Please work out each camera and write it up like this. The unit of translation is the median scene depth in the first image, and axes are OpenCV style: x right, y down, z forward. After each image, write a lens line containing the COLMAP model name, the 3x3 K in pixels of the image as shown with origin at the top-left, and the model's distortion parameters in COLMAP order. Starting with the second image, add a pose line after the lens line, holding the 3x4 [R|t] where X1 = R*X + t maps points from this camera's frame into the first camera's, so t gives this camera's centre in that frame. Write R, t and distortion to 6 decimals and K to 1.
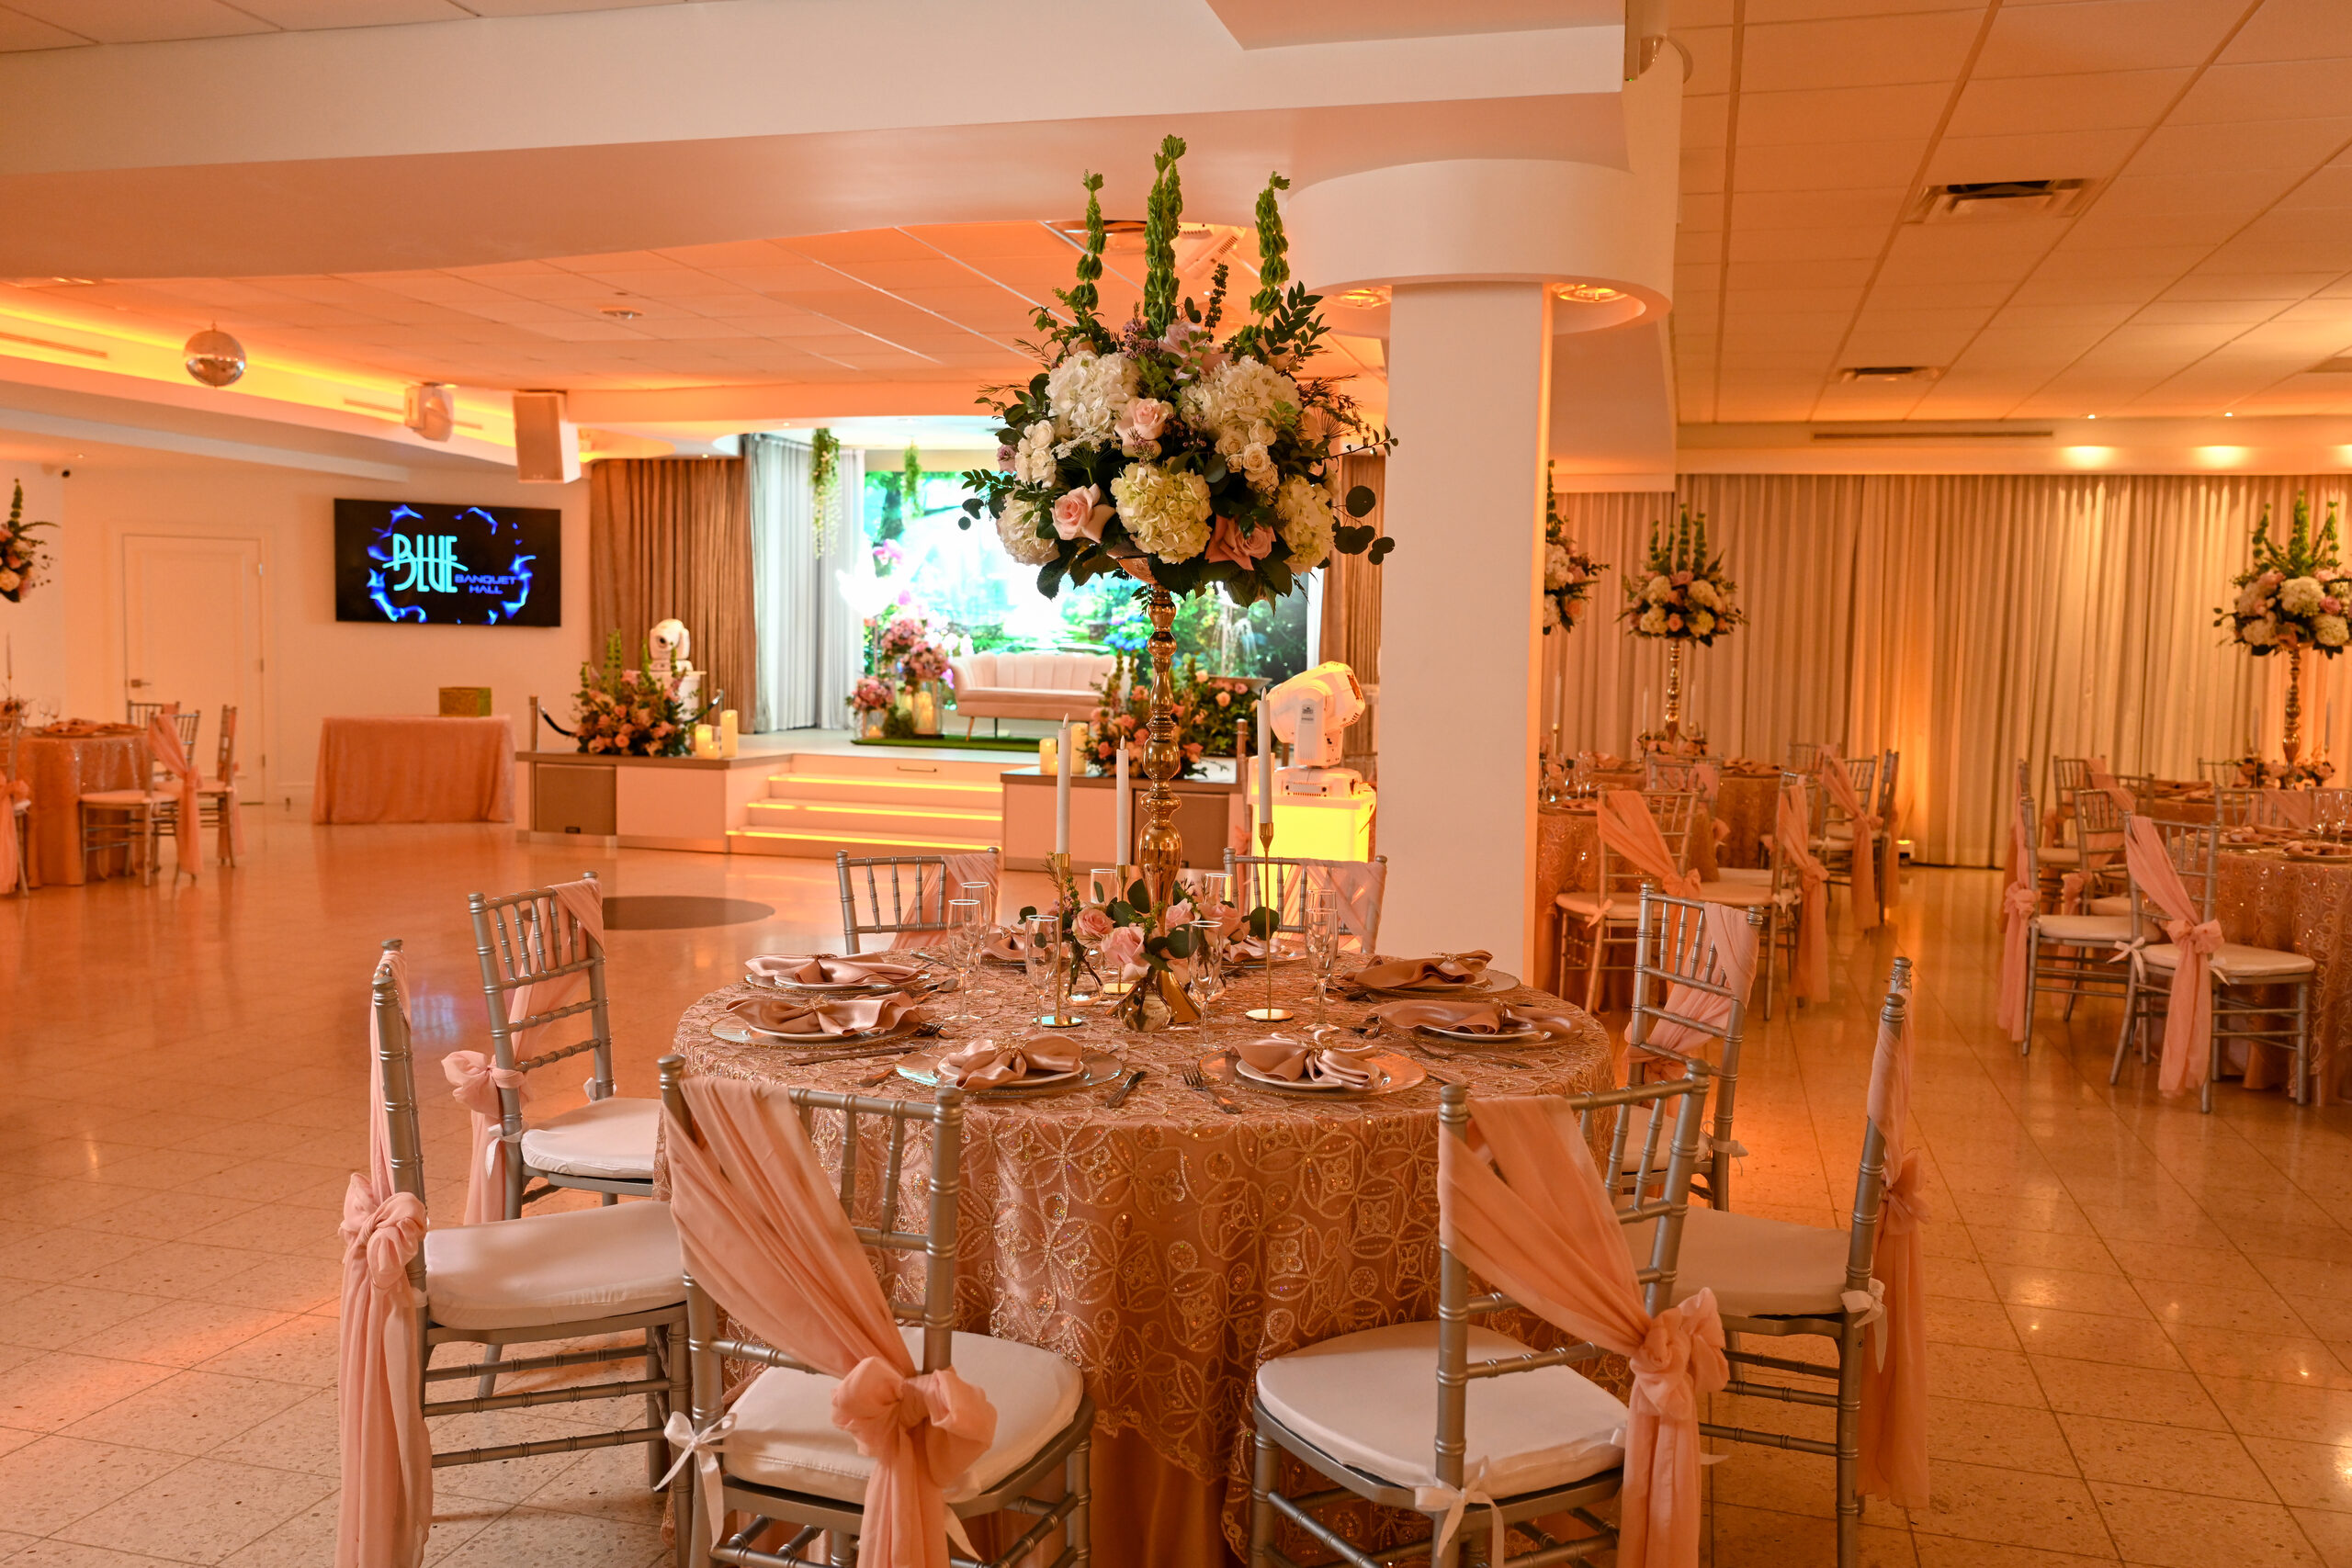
lens RADIAL K [[1885.4, 0, 1180.6], [0, 1885.4, 787.3], [0, 0, 1]] dist [0.021785, -0.005400]
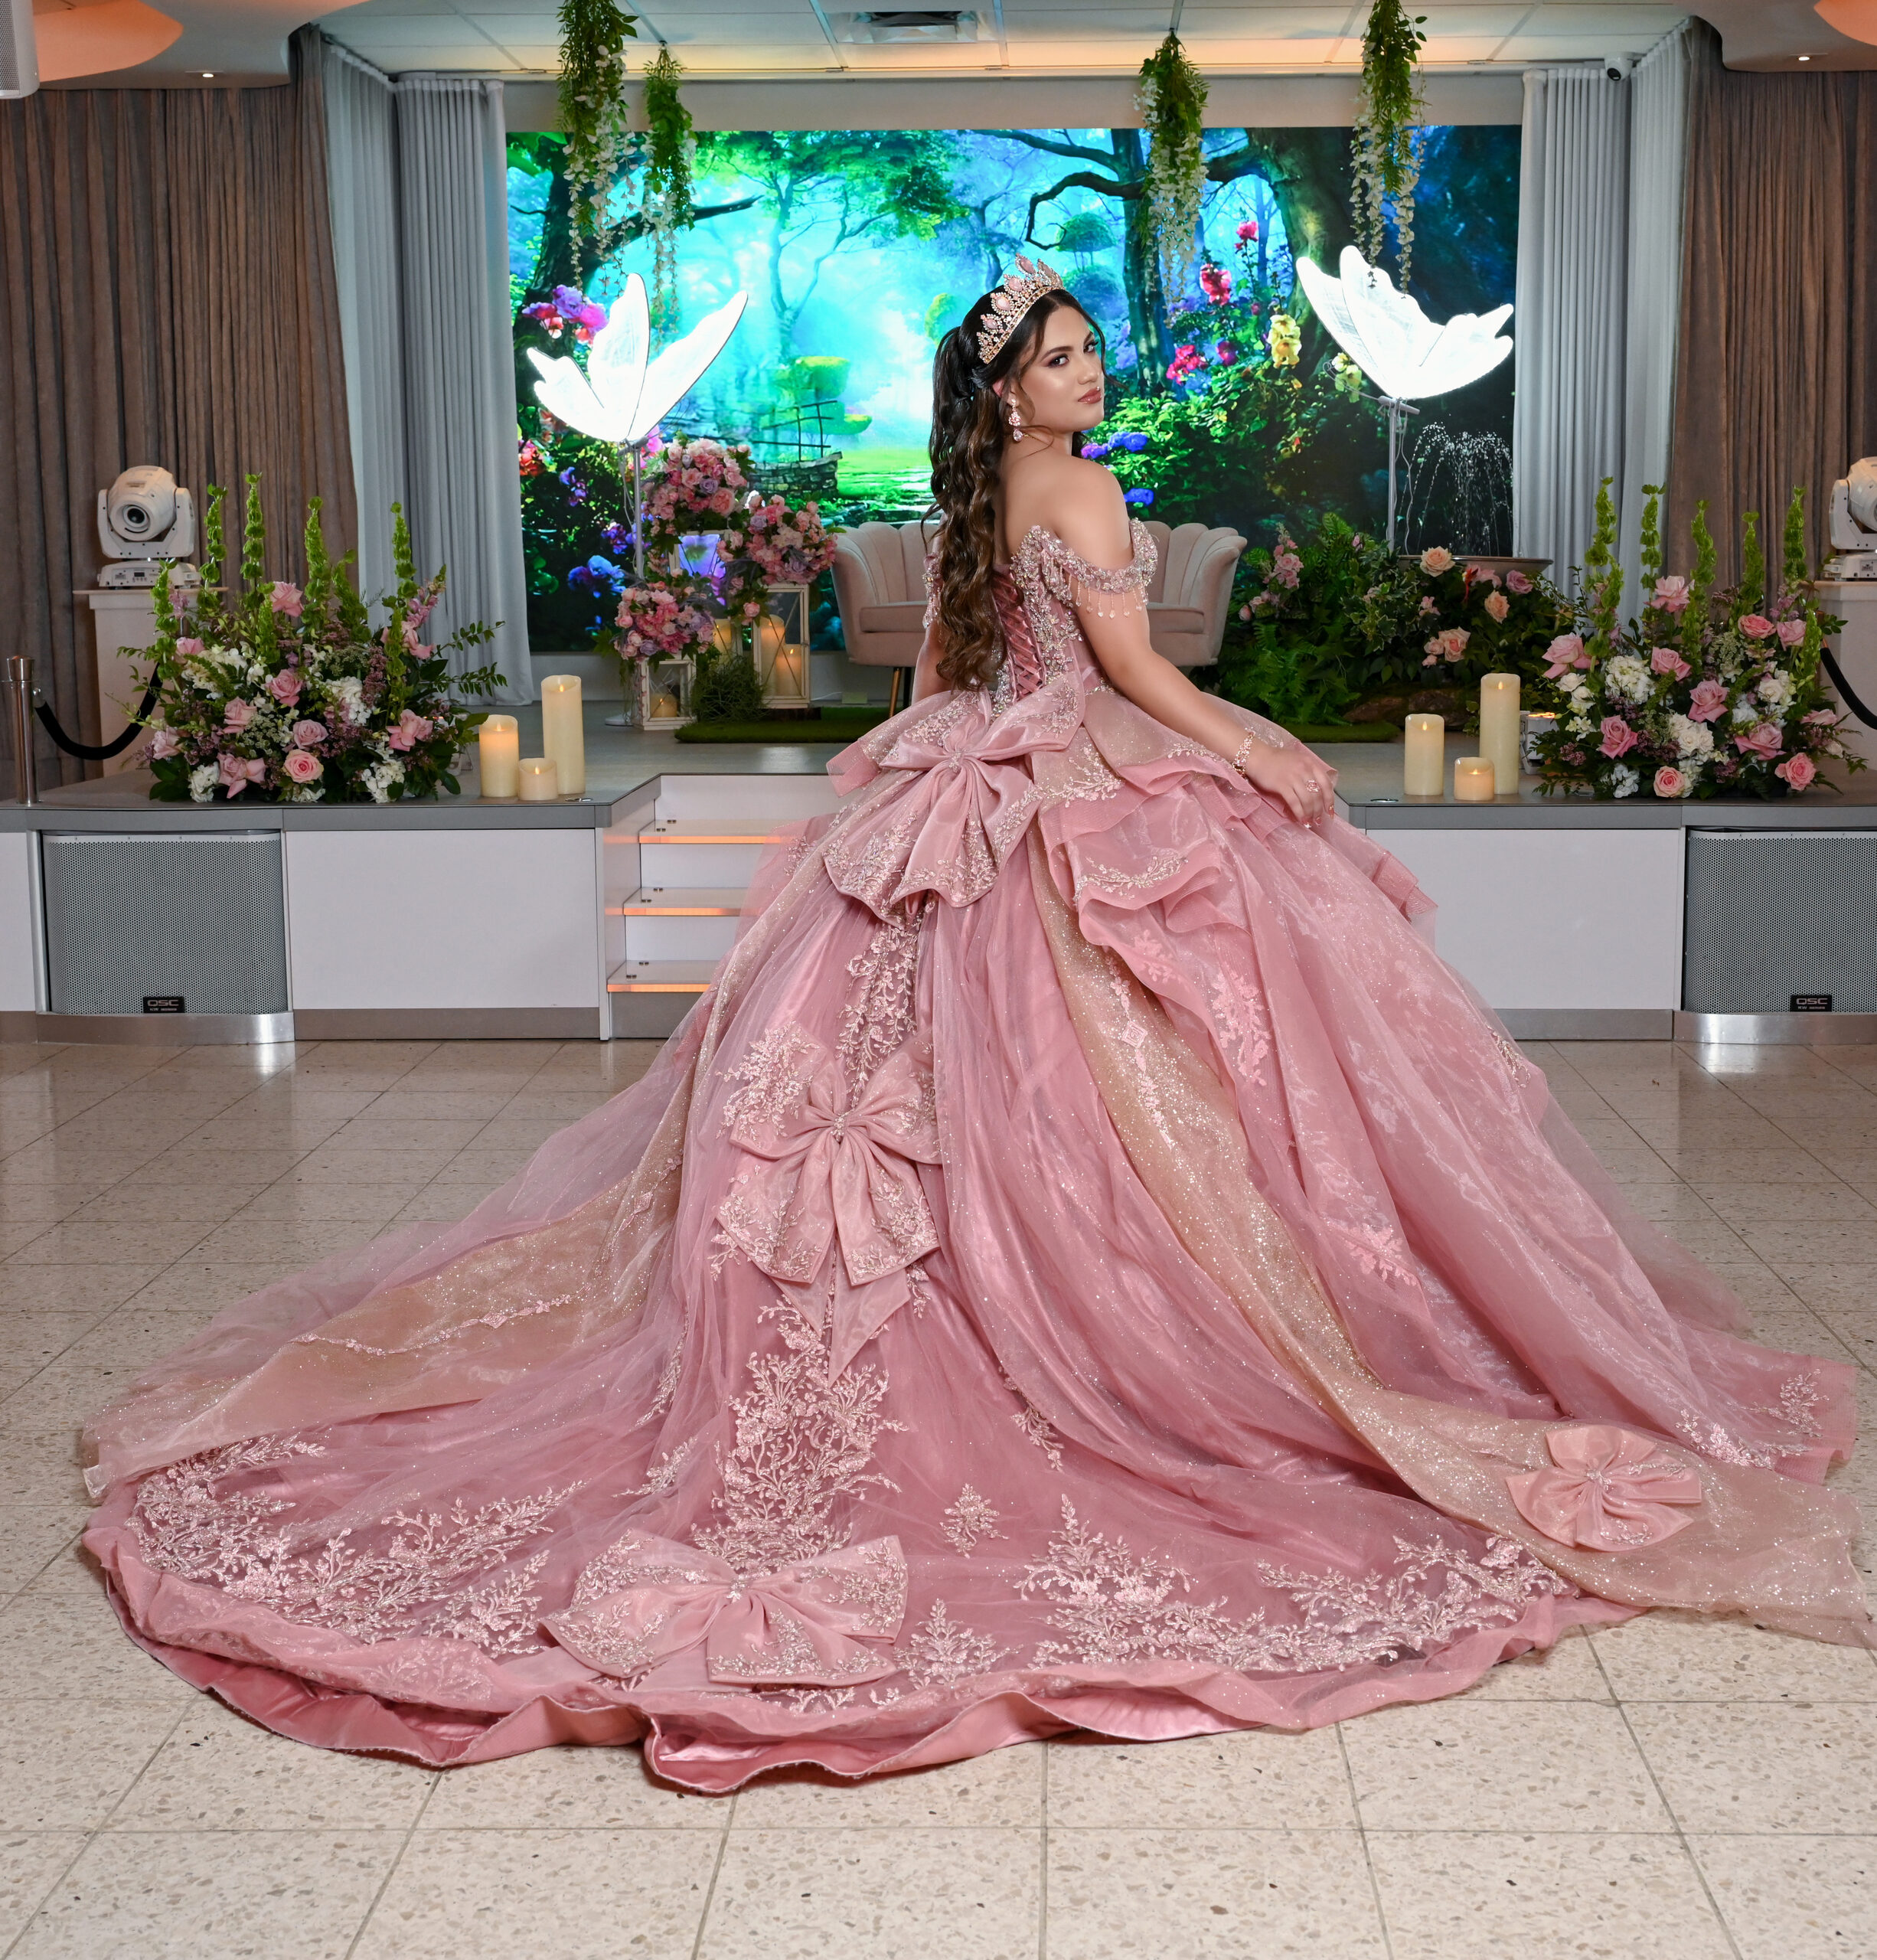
lens RADIAL K [[2803.1, 0, 970.2], [0, 2803.1, 884.3], [0, 0, 1]] dist [-0.010773, 0.000000]
pose [[0.970910, -0.056853, 0.232597, -0.245512], [0.045216, 0.997458, 0.055064, -0.021386], [-0.235136, -0.042945, 0.971013, 0.342982]]
